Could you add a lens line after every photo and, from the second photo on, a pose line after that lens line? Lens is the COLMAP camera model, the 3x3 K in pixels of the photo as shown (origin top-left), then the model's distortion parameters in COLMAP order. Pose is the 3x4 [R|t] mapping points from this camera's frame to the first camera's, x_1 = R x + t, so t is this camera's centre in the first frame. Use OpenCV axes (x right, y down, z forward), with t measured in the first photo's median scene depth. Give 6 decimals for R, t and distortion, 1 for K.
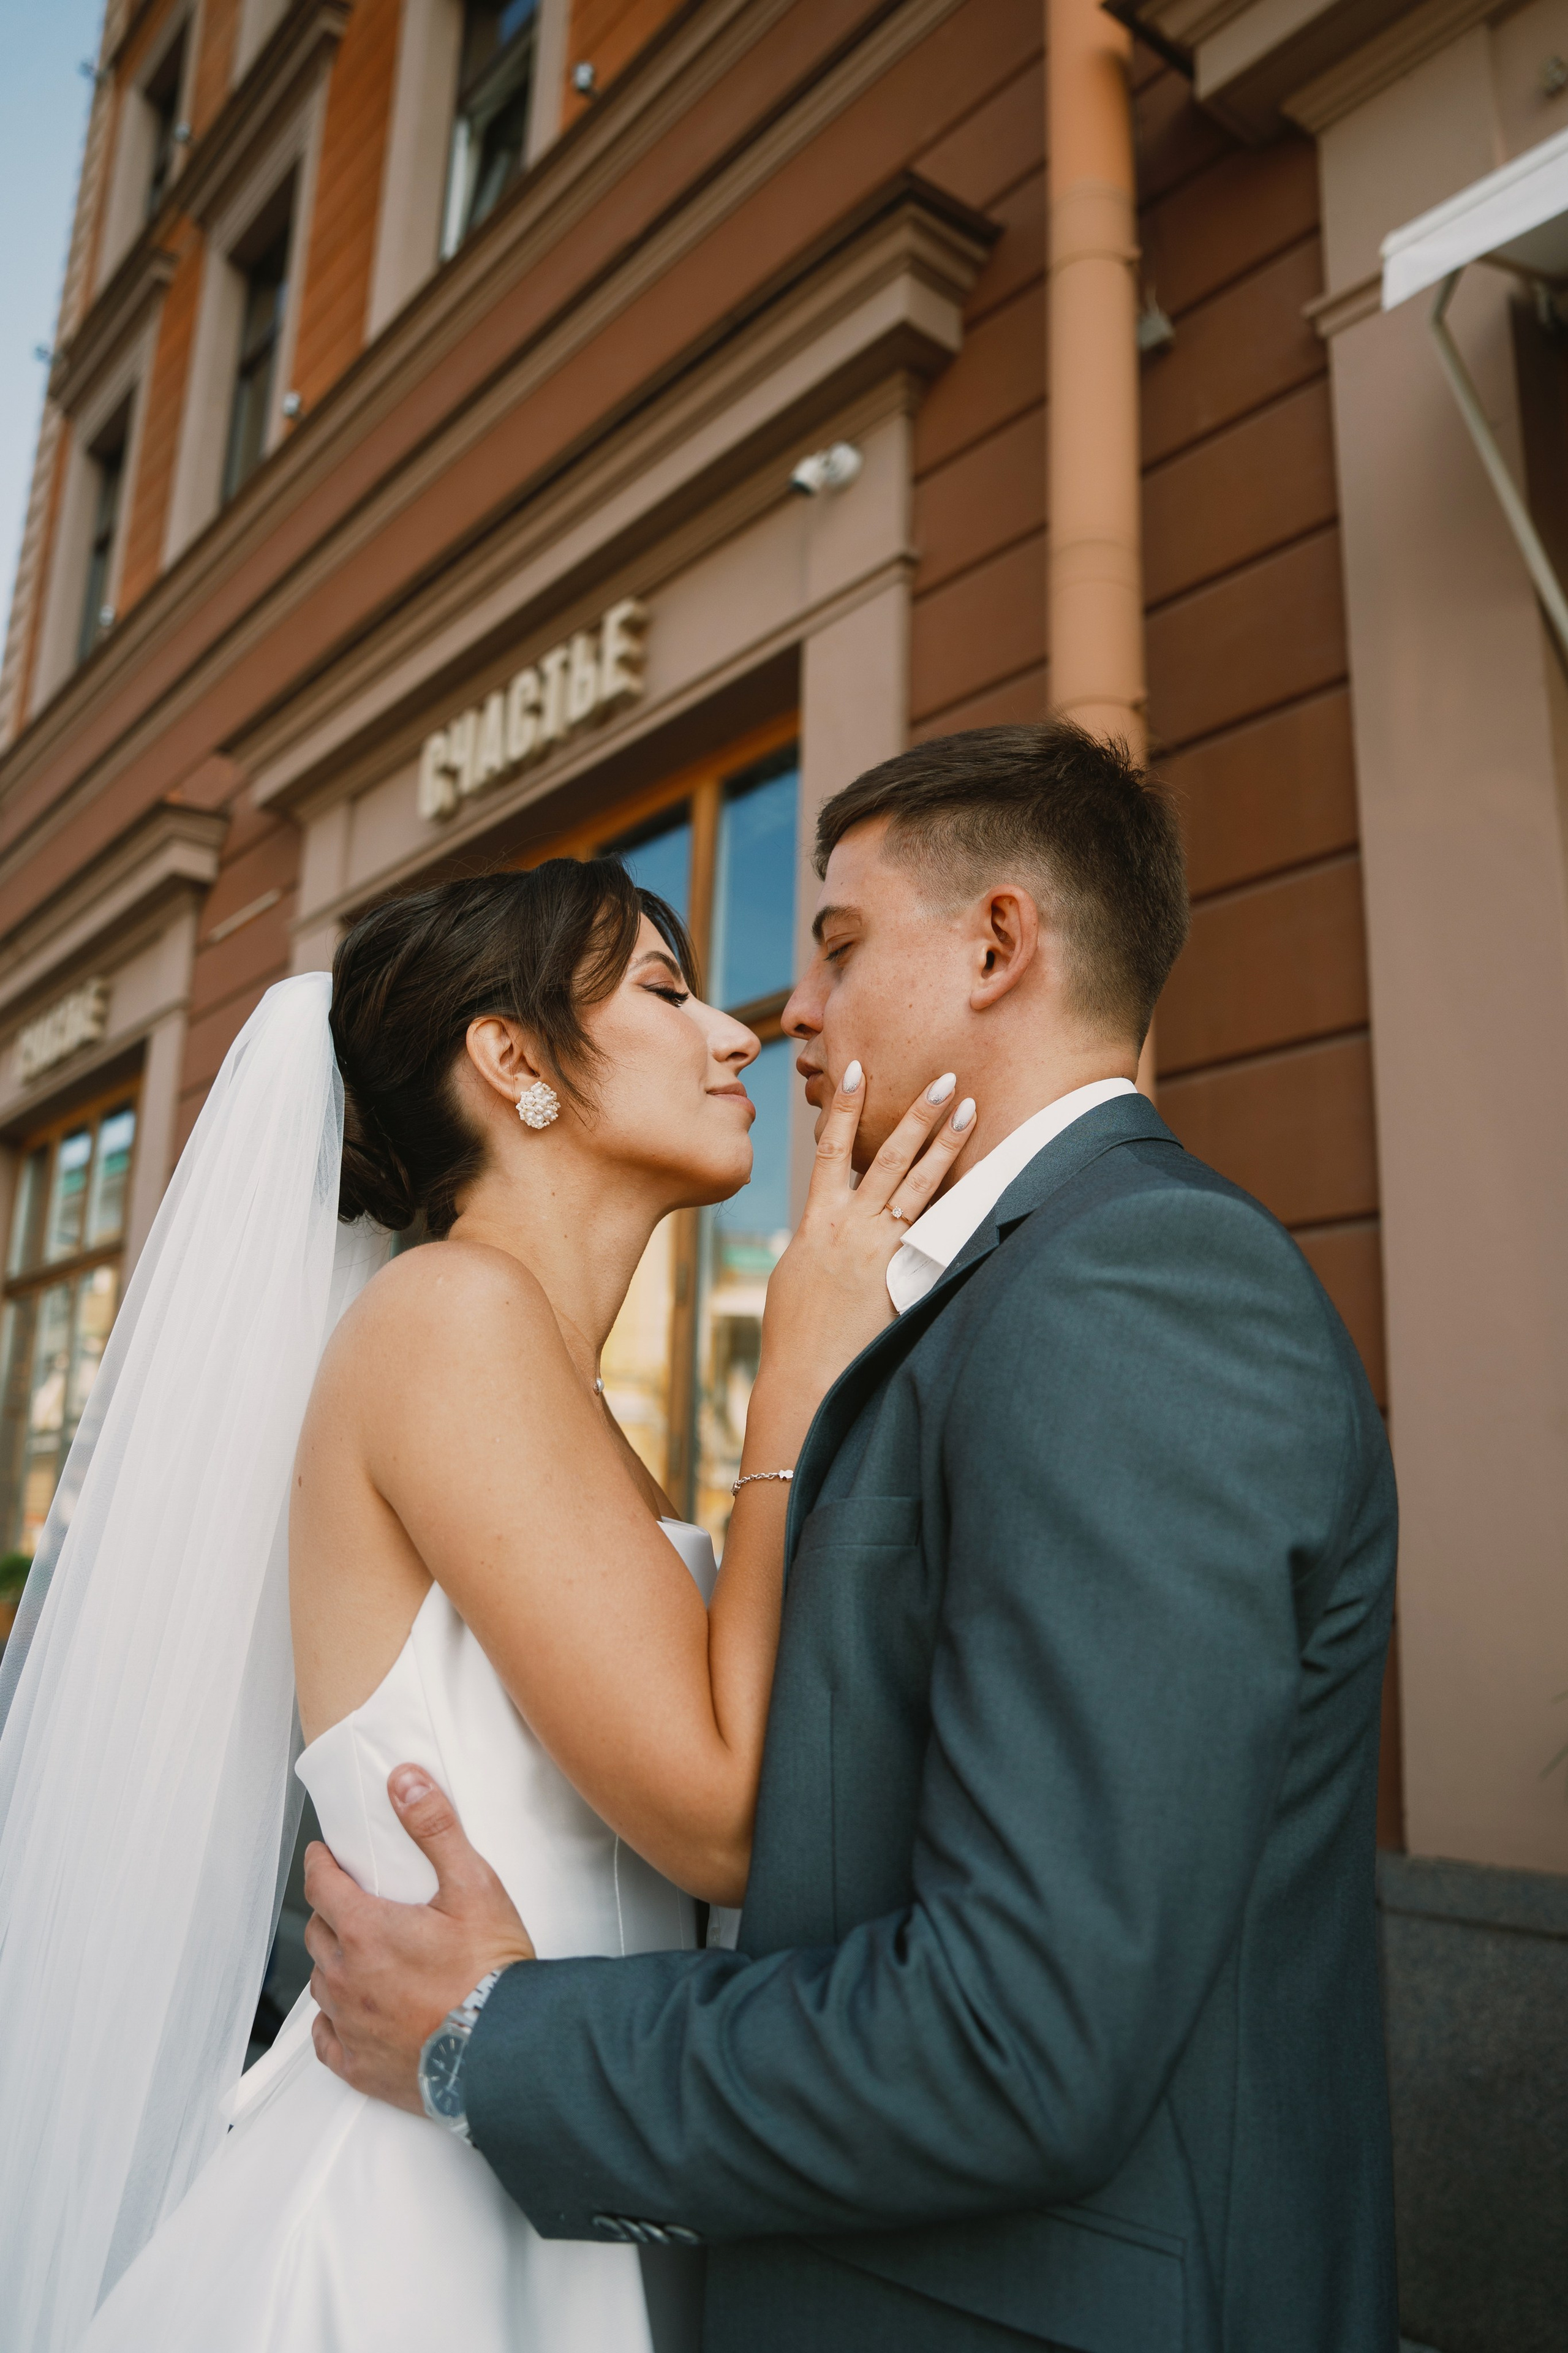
lens RADIAL K [[1743.5, 0, 794.3], [0, 1743.5, 1176.6], [0, 0, 1]] dist [-0.104802, 0.076379]
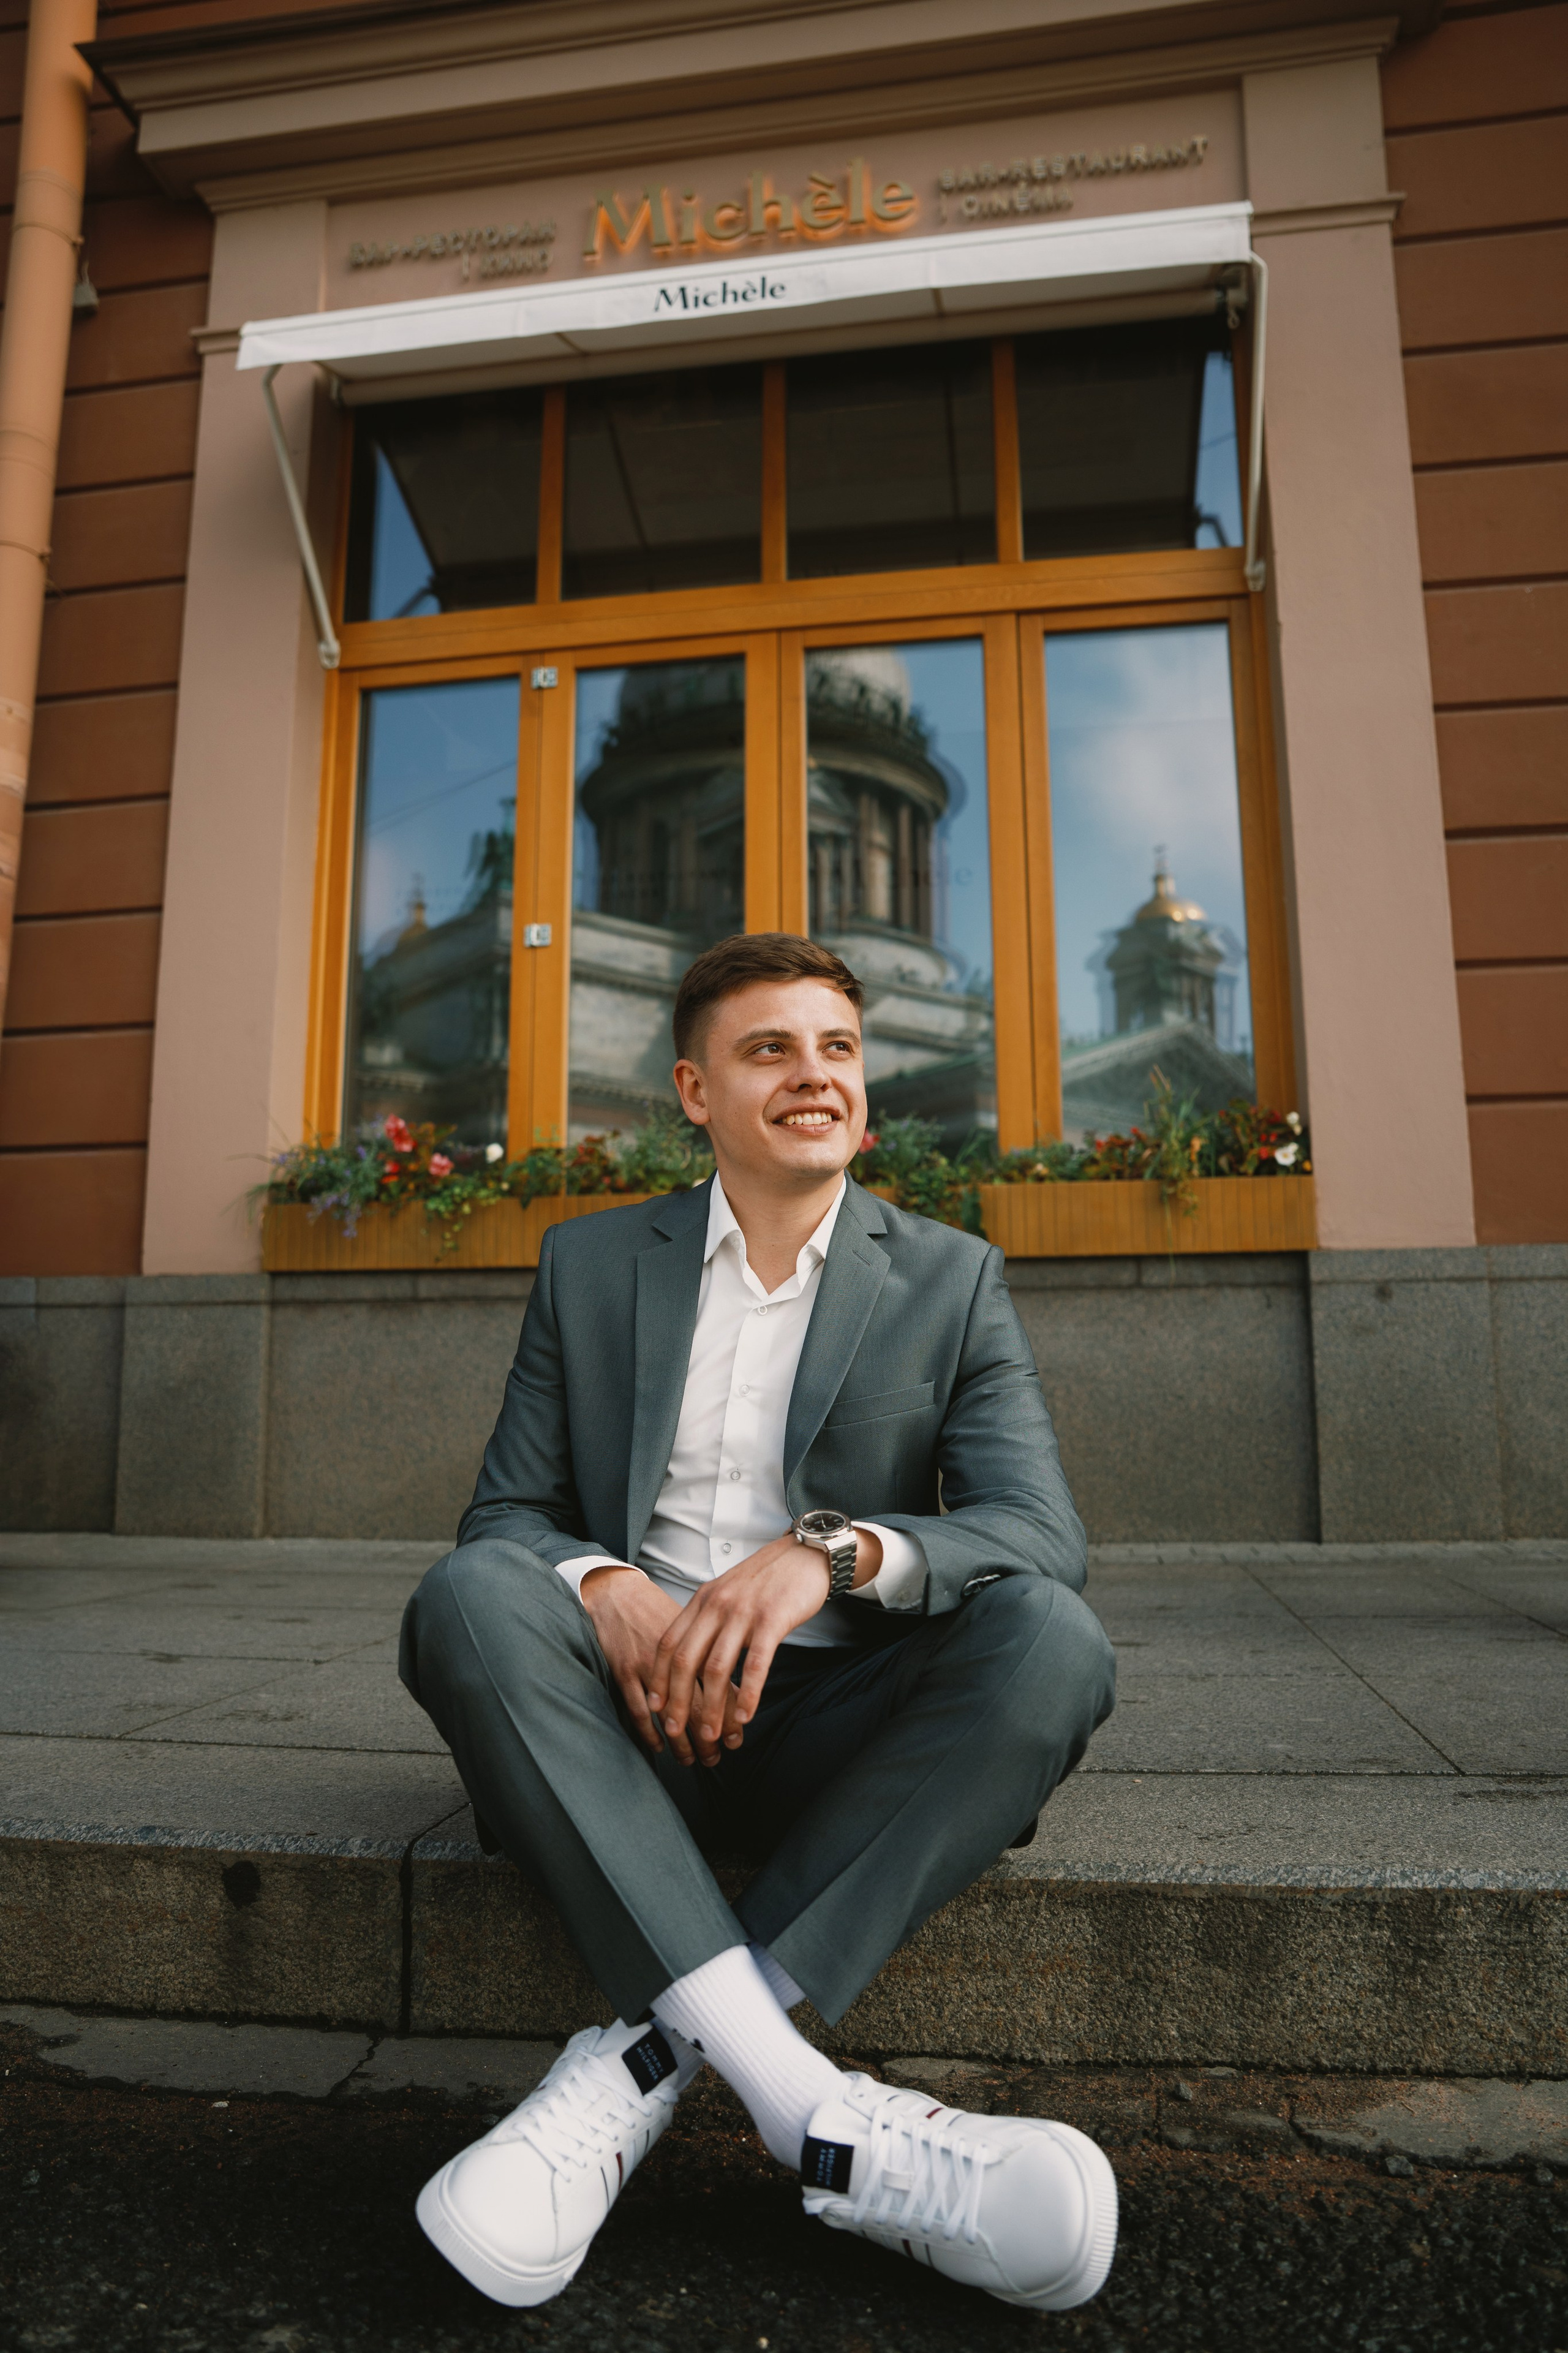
lens RADIAL K [[1605.2, 0, 784.0], [0, 1605.2, 1176.5], [0, 0, 1]] dist [-0.117601, 0.094317]
pose [[0.757993, 0.069590, 0.648539, -0.162882], [-0.120204, 0.992166, 0.034029, 0.147793], [-0.641091, -0.103751, 0.760420, -0.533526]]
